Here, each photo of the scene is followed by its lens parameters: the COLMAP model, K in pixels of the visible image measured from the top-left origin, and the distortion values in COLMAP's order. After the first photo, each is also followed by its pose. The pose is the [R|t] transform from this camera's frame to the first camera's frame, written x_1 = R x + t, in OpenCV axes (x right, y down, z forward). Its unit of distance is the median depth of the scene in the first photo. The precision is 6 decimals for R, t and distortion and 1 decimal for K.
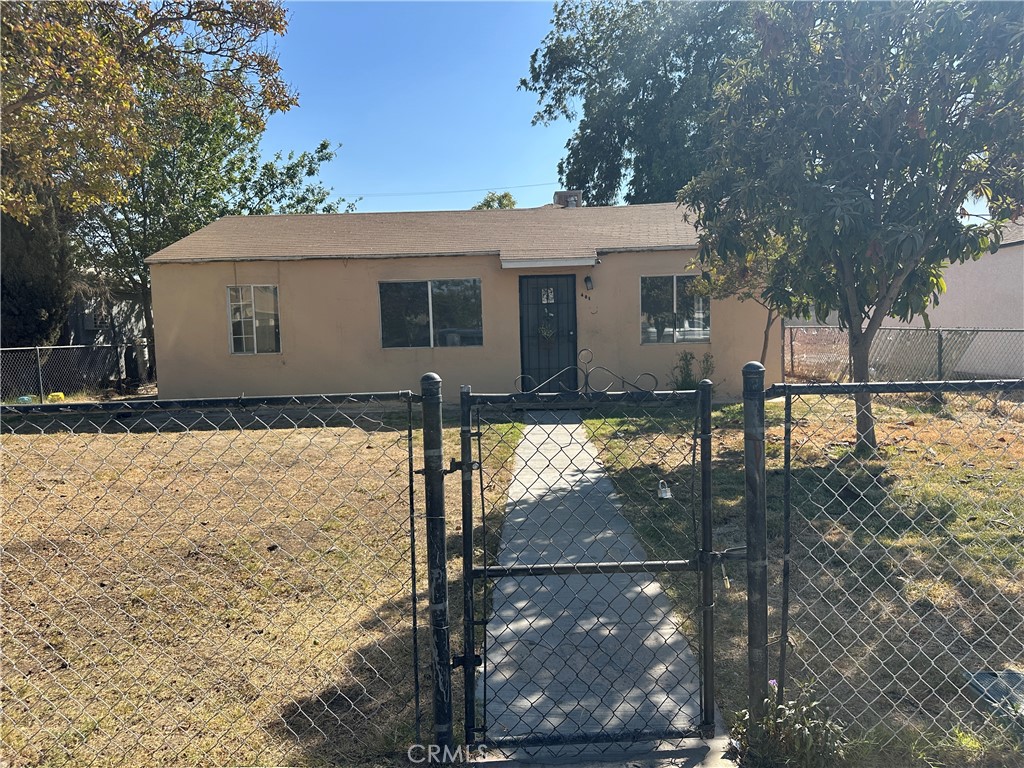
lens RADIAL K [[735.3, 0, 523.4], [0, 735.3, 385.3], [0, 0, 1]] dist [-0.001524, -0.004100]
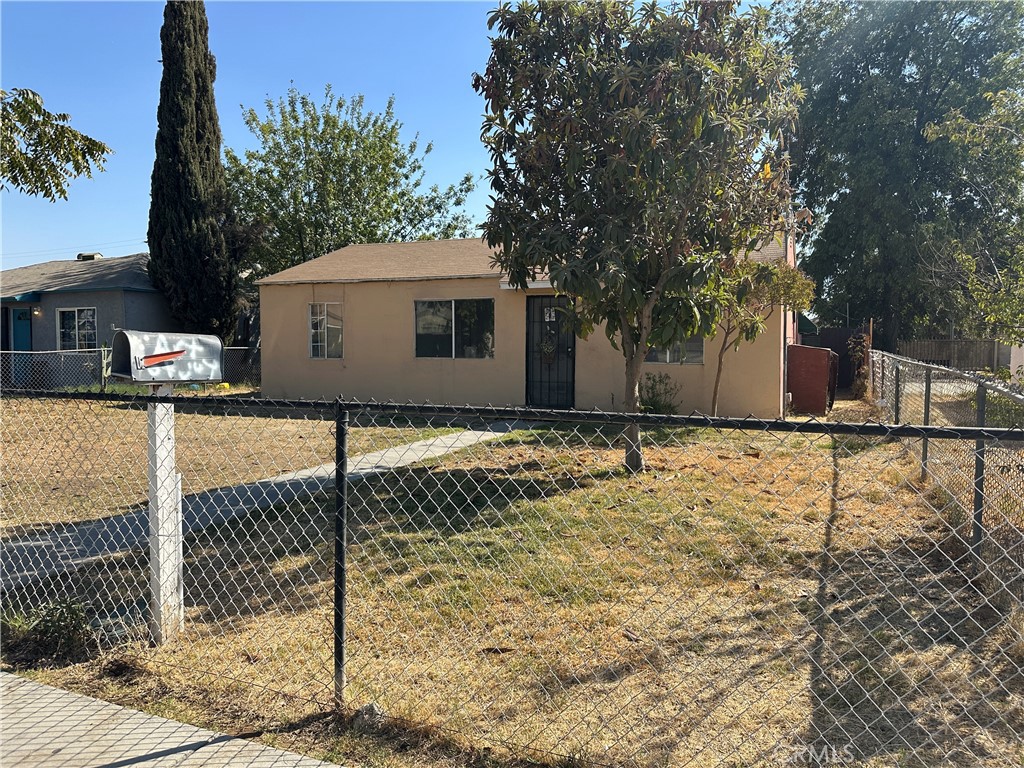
lens RADIAL K [[731.7, 0, 512.0], [0, 731.7, 384.0], [0, 0, 1]] dist [0.055448, -0.000064]
pose [[0.916915, 0.050897, -0.395823, 0.258737], [-0.059492, 0.998184, -0.009459, -0.004687], [0.394623, 0.032221, 0.918278, 0.002106]]
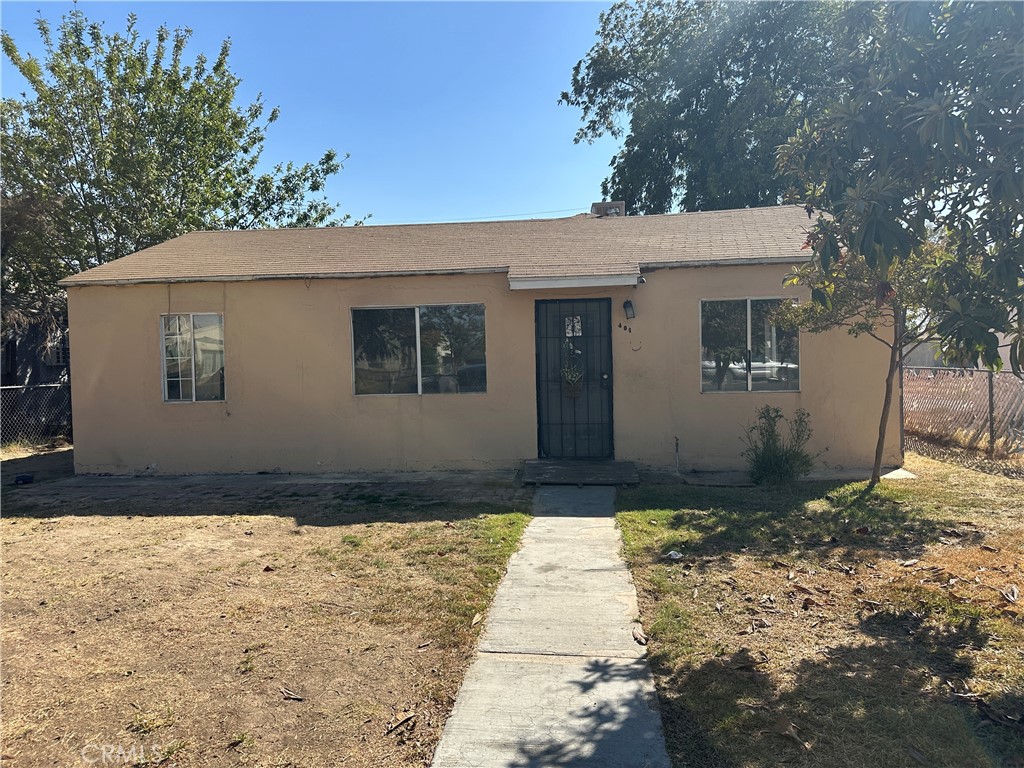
lens RADIAL K [[722.5, 0, 512.0], [0, 722.5, 384.0], [0, 0, 1]] dist [0.038019, -0.044681]
pose [[0.996497, 0.005206, -0.083467, 0.020620], [-0.008601, 0.999148, -0.040373, -0.021326], [0.083185, 0.040950, 0.995692, 0.169802]]
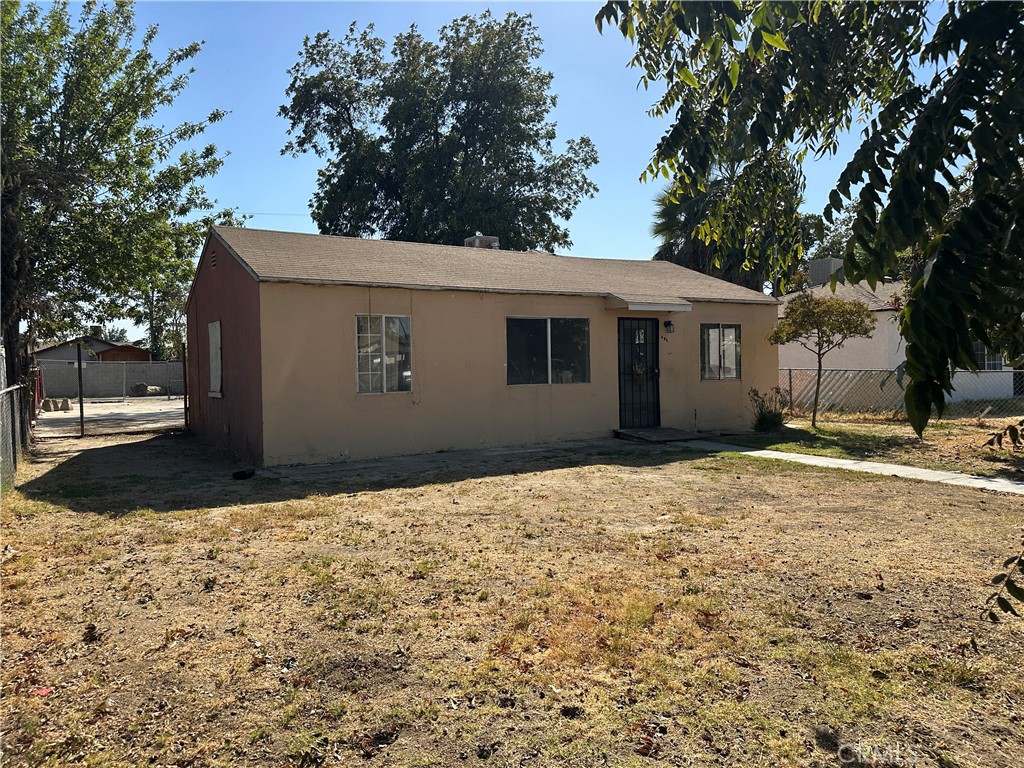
lens RADIAL K [[722.5, 0, 512.0], [0, 722.5, 384.0], [0, 0, 1]] dist [0.038019, -0.044681]
pose [[0.844223, -0.003309, 0.535982, -0.443629], [0.034898, 0.998198, -0.048806, -0.003983], [-0.534855, 0.059908, 0.842817, 0.126751]]
